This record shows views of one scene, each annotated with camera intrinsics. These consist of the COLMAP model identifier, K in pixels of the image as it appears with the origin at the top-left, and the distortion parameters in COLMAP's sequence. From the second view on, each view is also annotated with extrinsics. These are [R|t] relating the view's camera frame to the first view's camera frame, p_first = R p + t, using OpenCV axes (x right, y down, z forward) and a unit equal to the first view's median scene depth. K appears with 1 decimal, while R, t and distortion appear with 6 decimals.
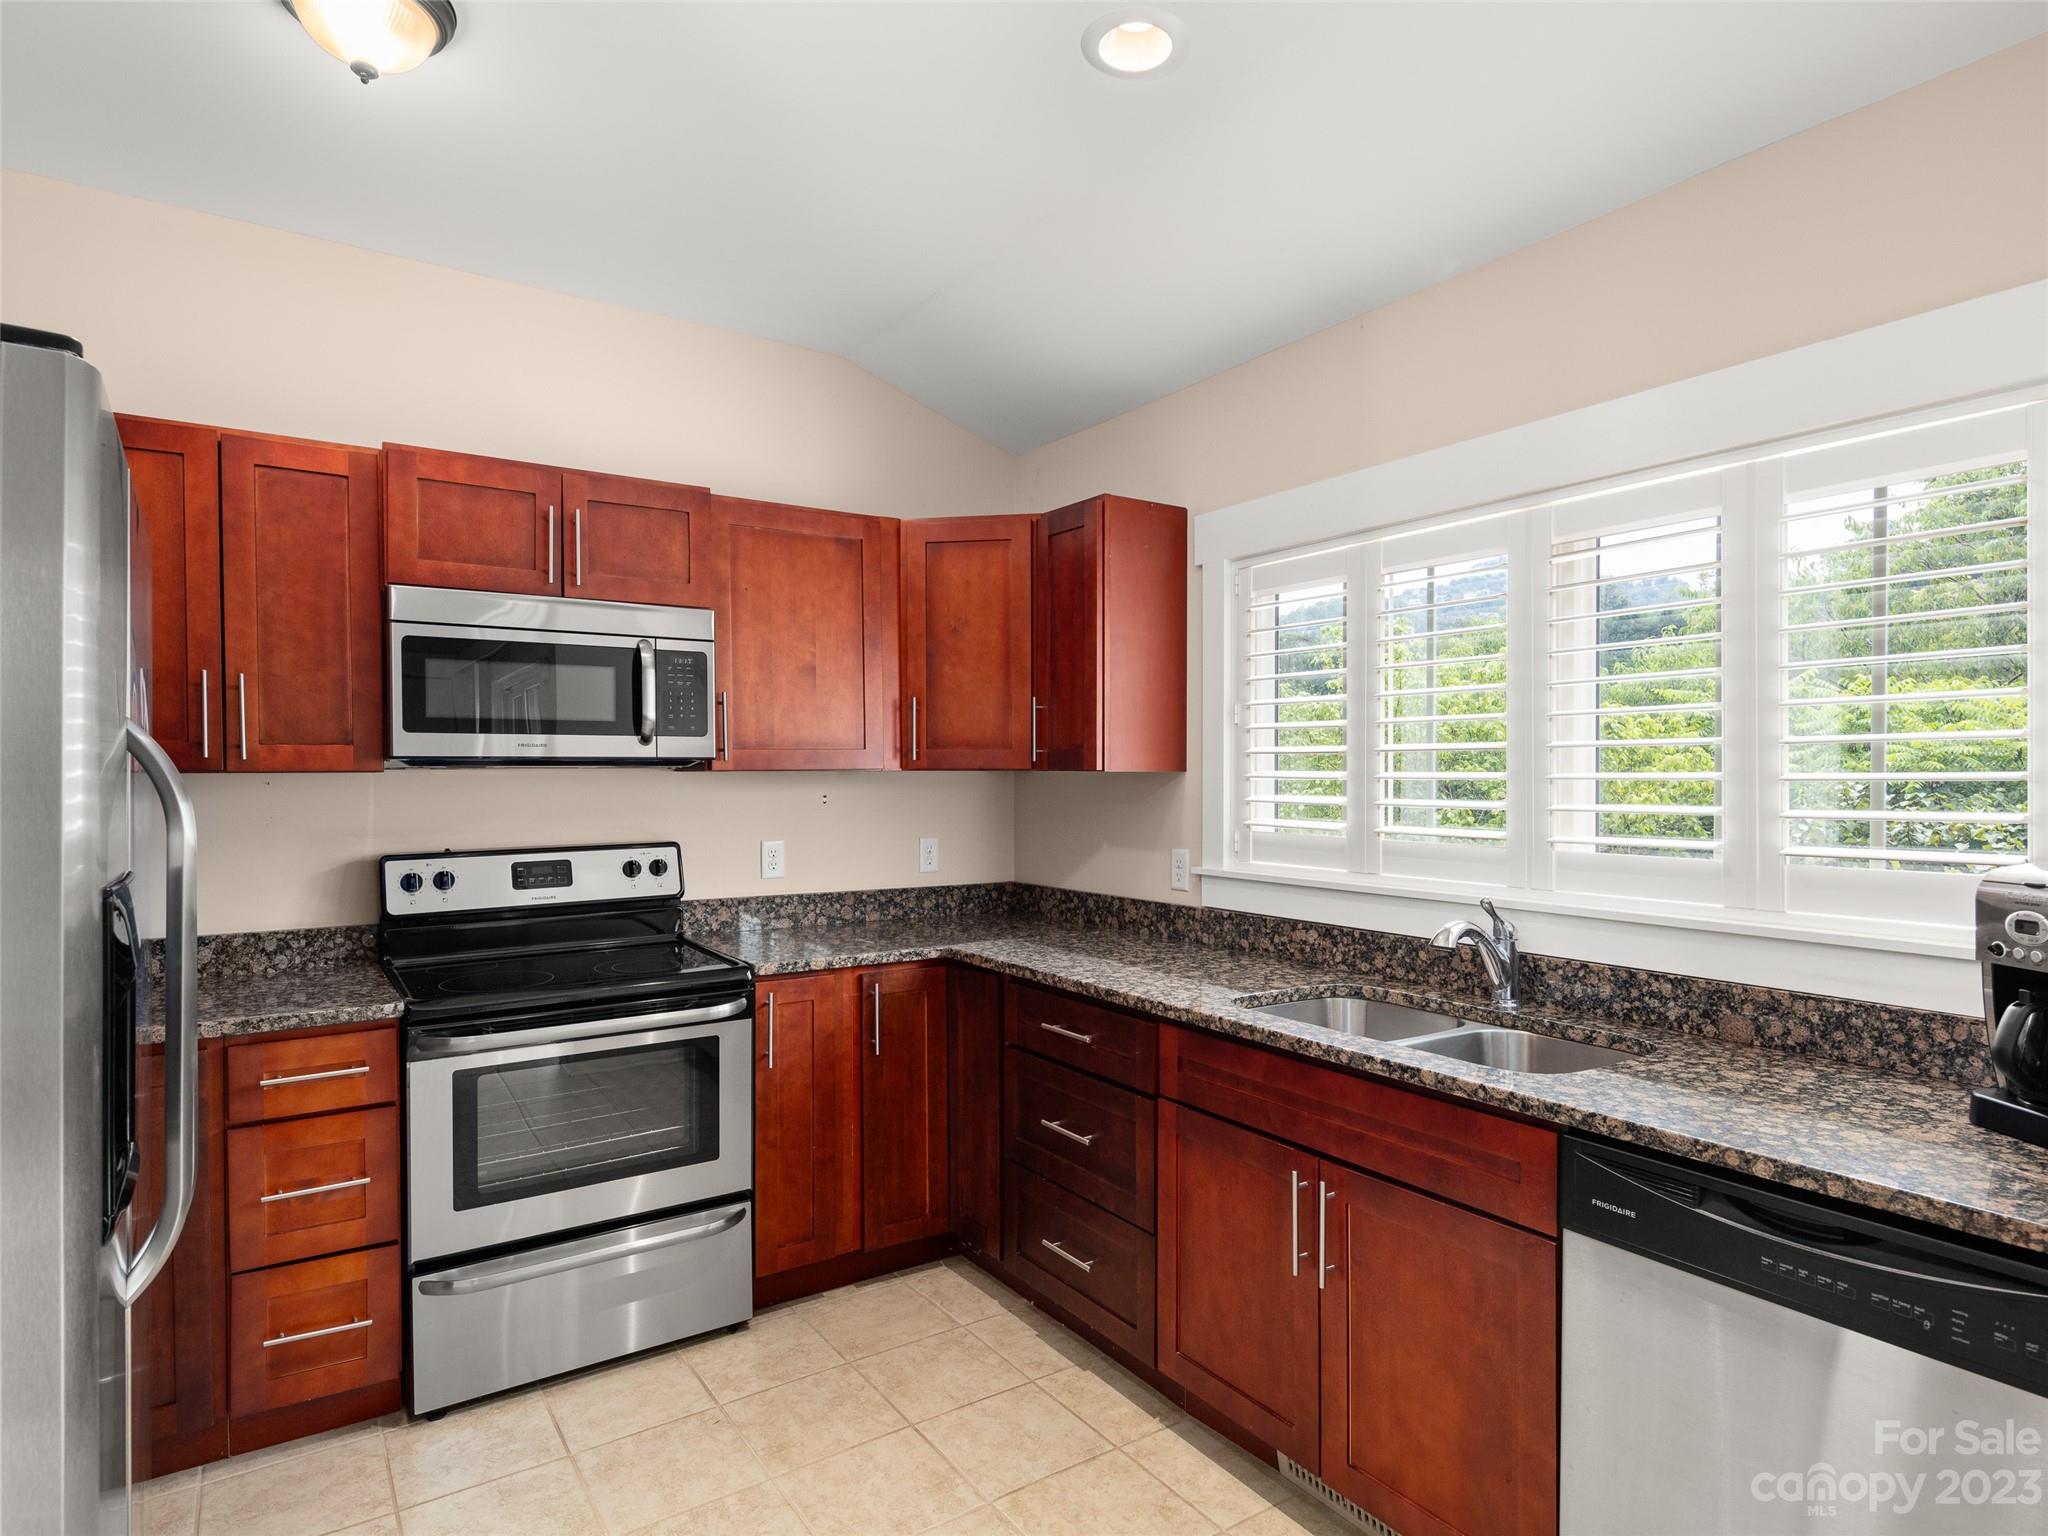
lens RADIAL K [[1131.9, 0, 1020.8], [0, 1131.9, 772.5], [0, 0, 1]] dist [0.007567, -0.007029]
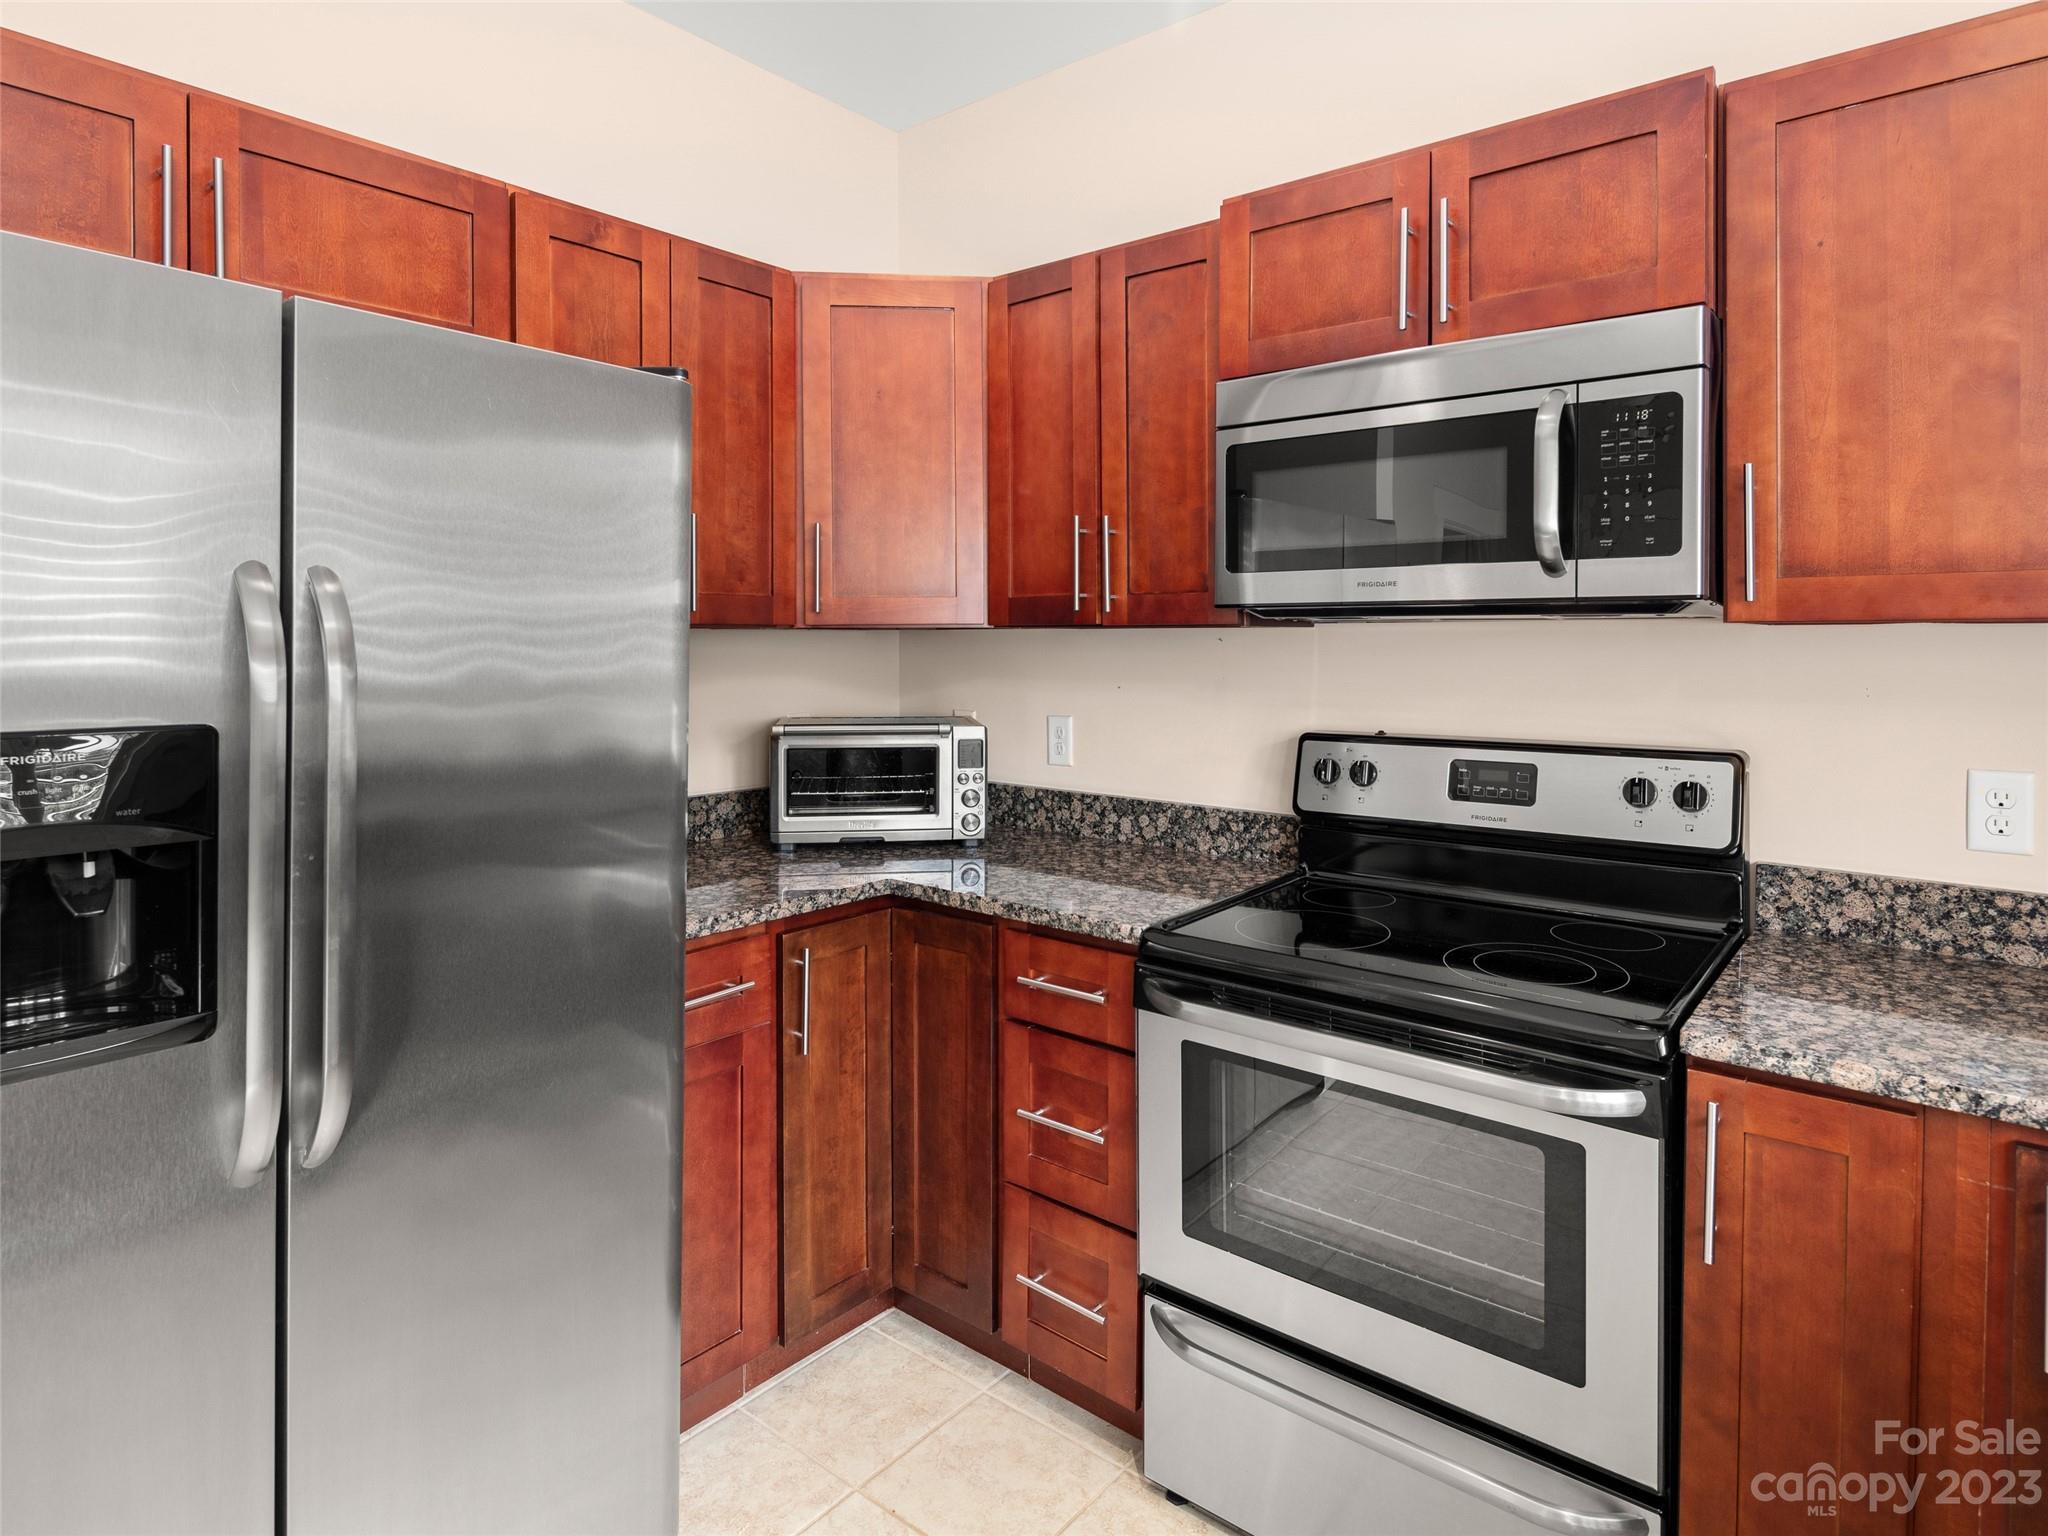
lens RADIAL K [[1131.9, 0, 1057.8], [0, 1131.9, 649.7], [0, 0, 1]] dist [0.007567, -0.007029]
pose [[0.302498, 0.015059, -0.953031, 0.134956], [-0.002018, 0.999883, 0.015158, 0.004033], [0.953148, -0.002662, 0.302493, 0.603476]]
